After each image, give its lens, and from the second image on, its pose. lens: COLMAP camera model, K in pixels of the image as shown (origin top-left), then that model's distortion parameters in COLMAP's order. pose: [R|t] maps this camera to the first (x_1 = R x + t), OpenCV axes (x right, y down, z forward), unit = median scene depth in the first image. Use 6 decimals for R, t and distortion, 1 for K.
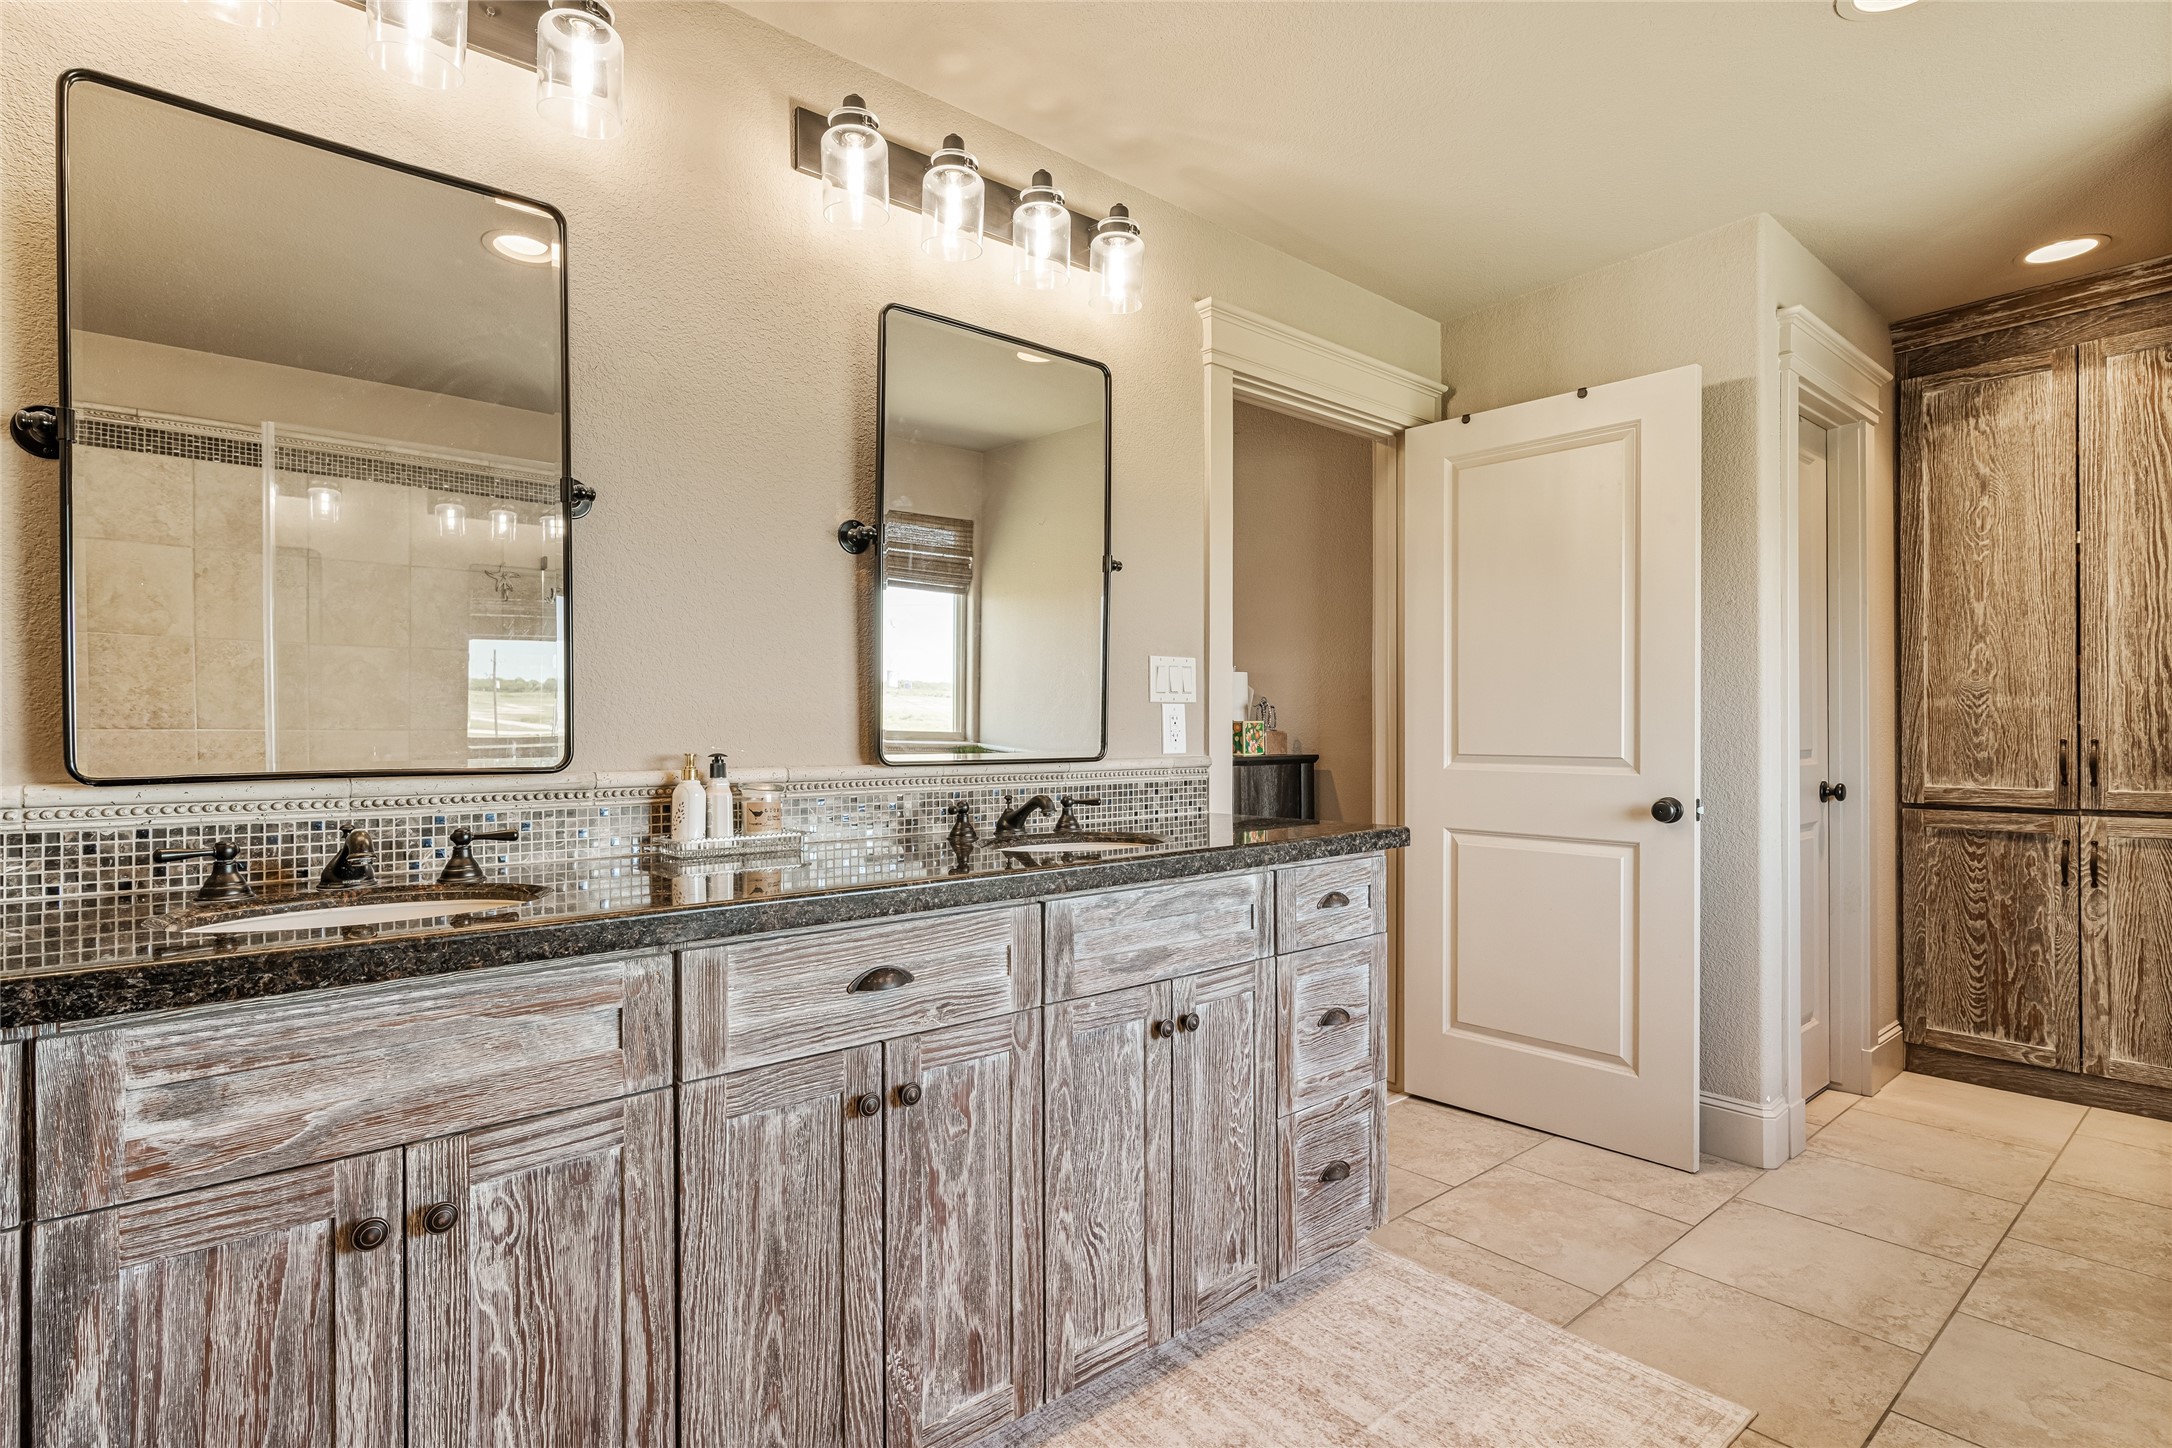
lens RADIAL K [[1058.6, 0, 1087.8], [0, 1058.6, 732.2], [0, 0, 1]] dist [0.000226, -0.000005]
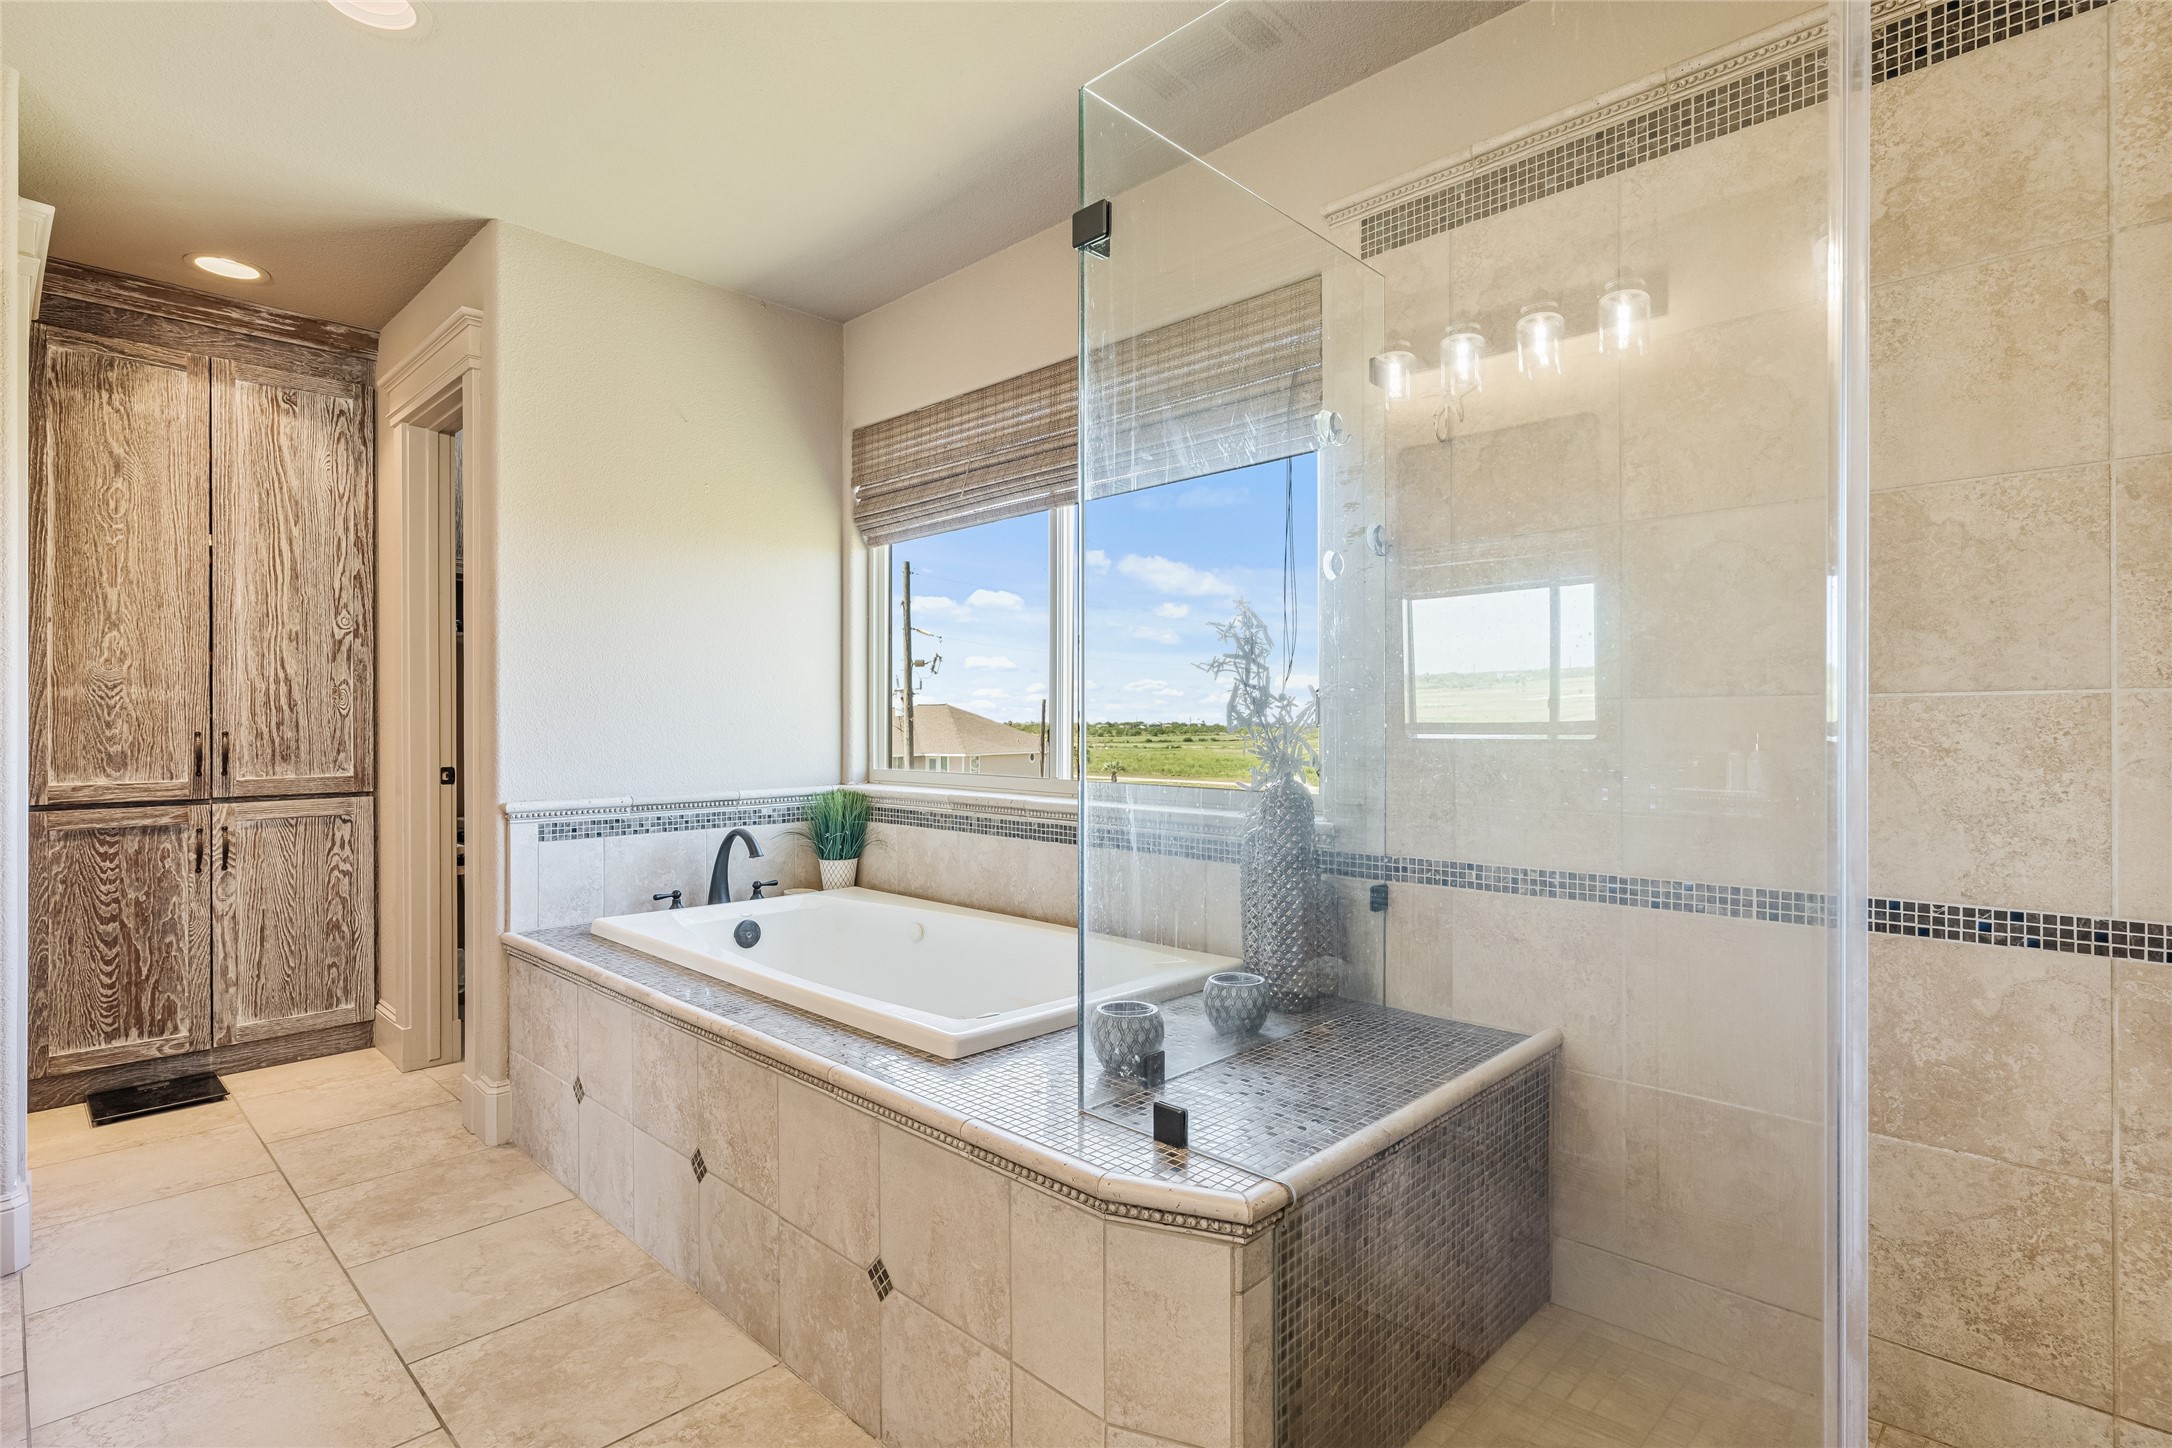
lens RADIAL K [[1058.4, 0, 1076.1], [0, 1058.4, 726.3], [0, 0, 1]] dist [-0.000113, 0.000047]
pose [[-0.096216, 0.003107, 0.995356, -0.191982], [0.002726, 0.999992, -0.002858, 0.006674], [-0.995357, 0.002438, -0.096224, 0.239895]]
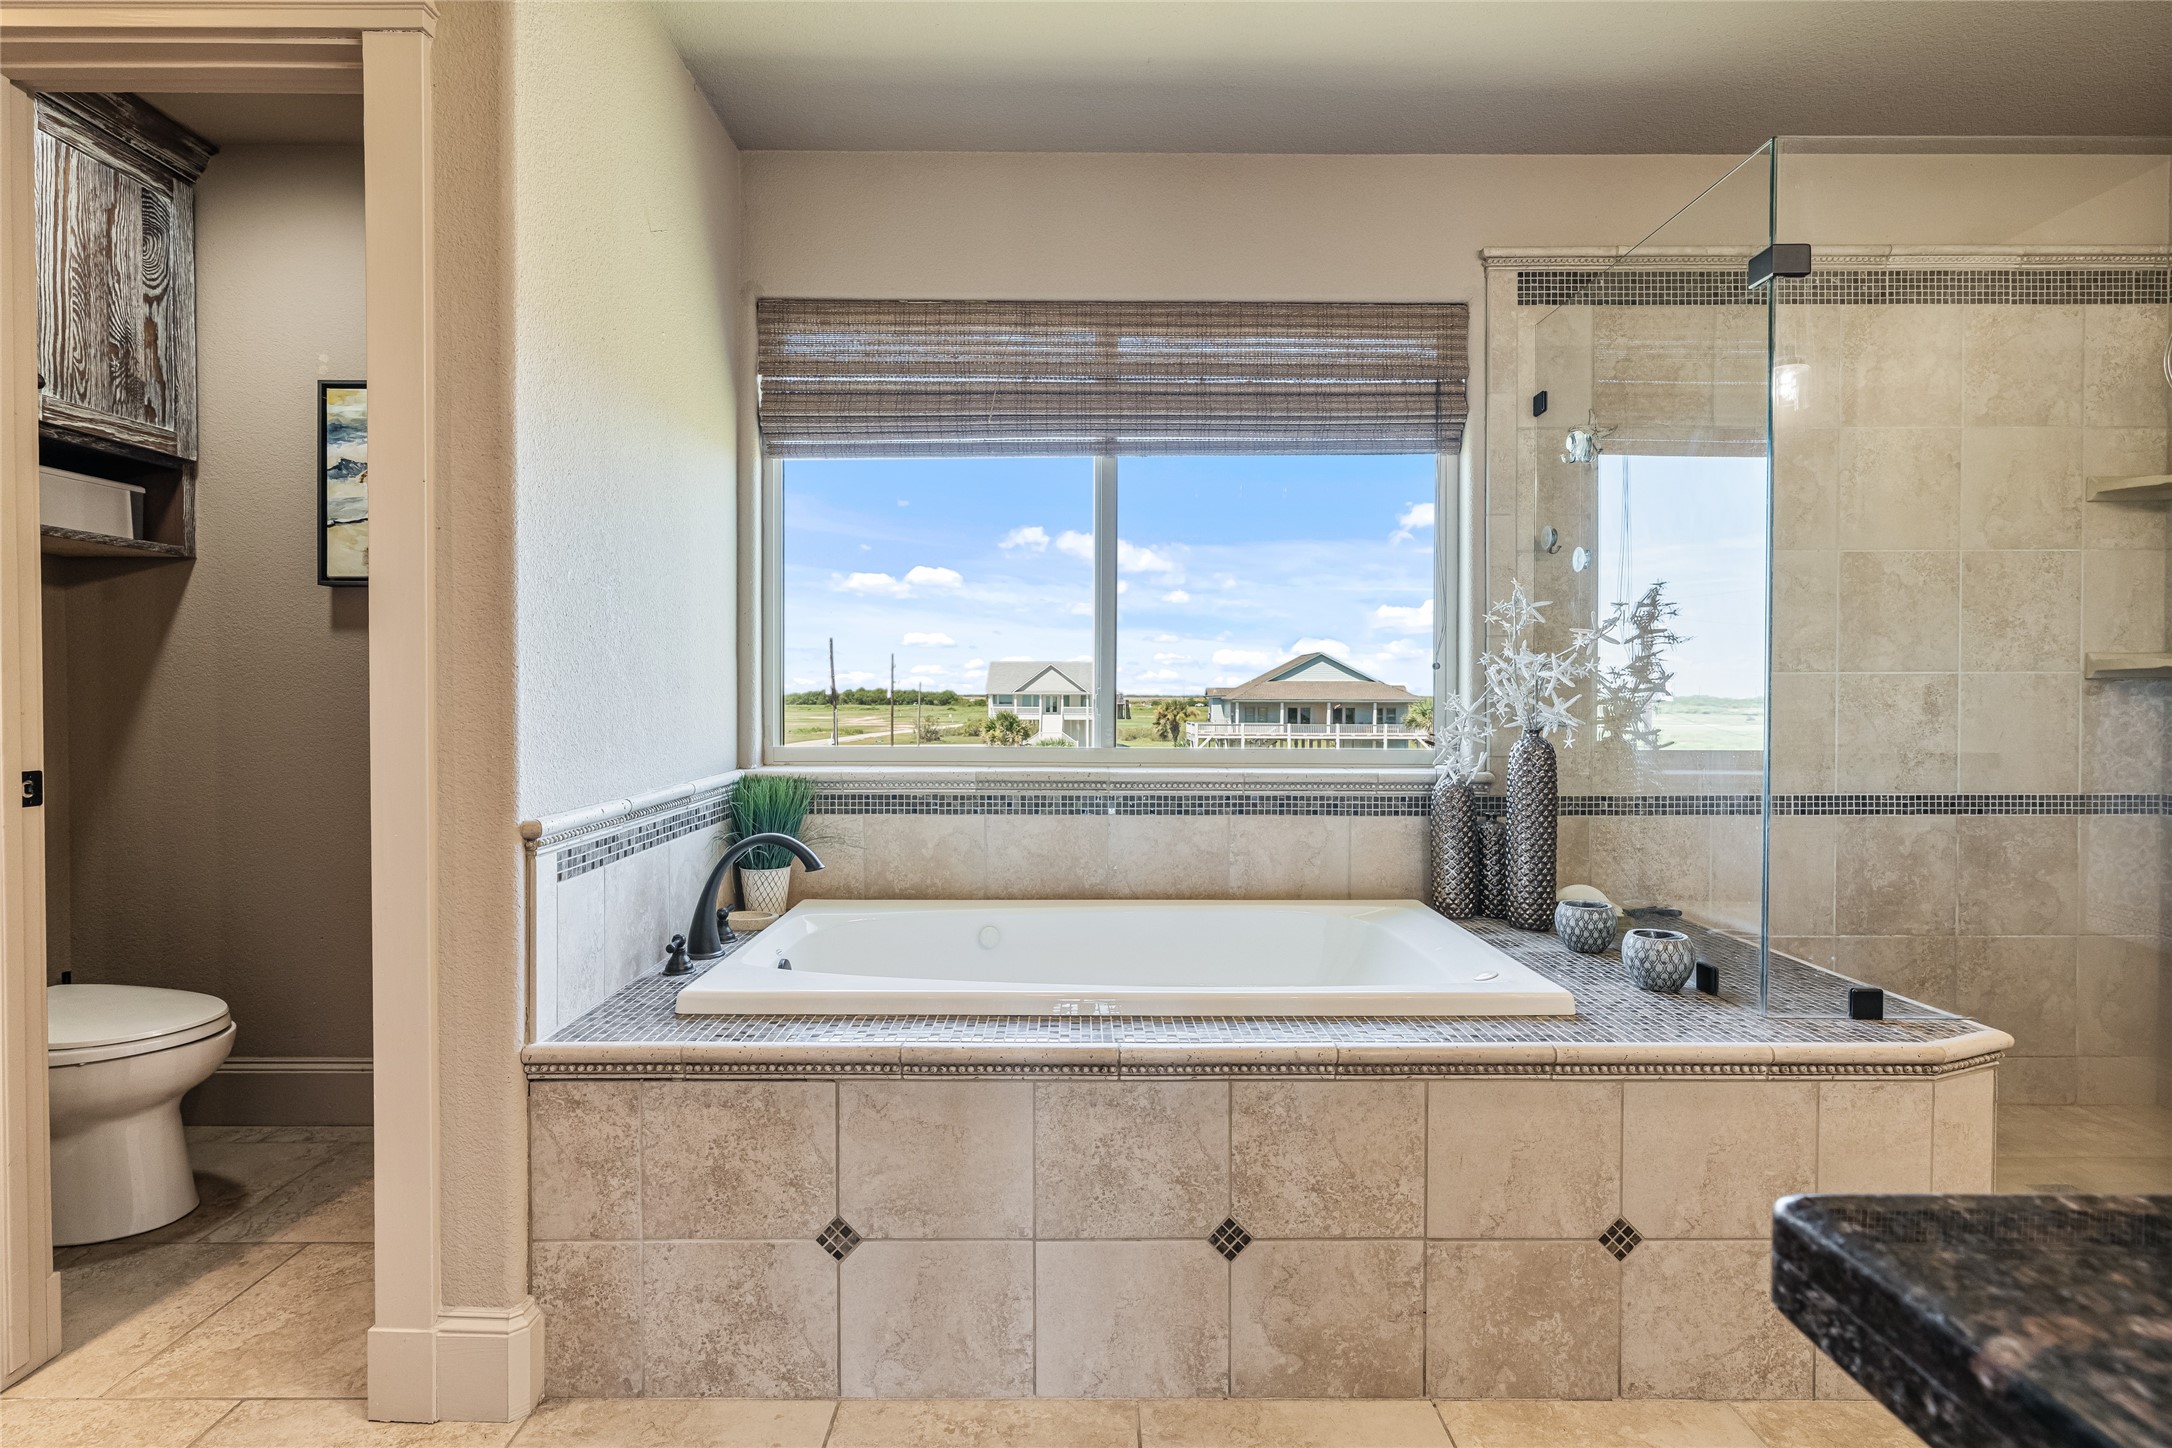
lens RADIAL K [[1062.1, 0, 1075.9], [0, 1062.1, 705.3], [0, 0, 1]] dist [-0.001427, 0.000062]
pose [[-0.764024, -0.003535, 0.645178, 0.195444], [0.003203, 0.999952, 0.009272, 0.007413], [-0.645179, 0.009150, -0.763976, 0.844156]]
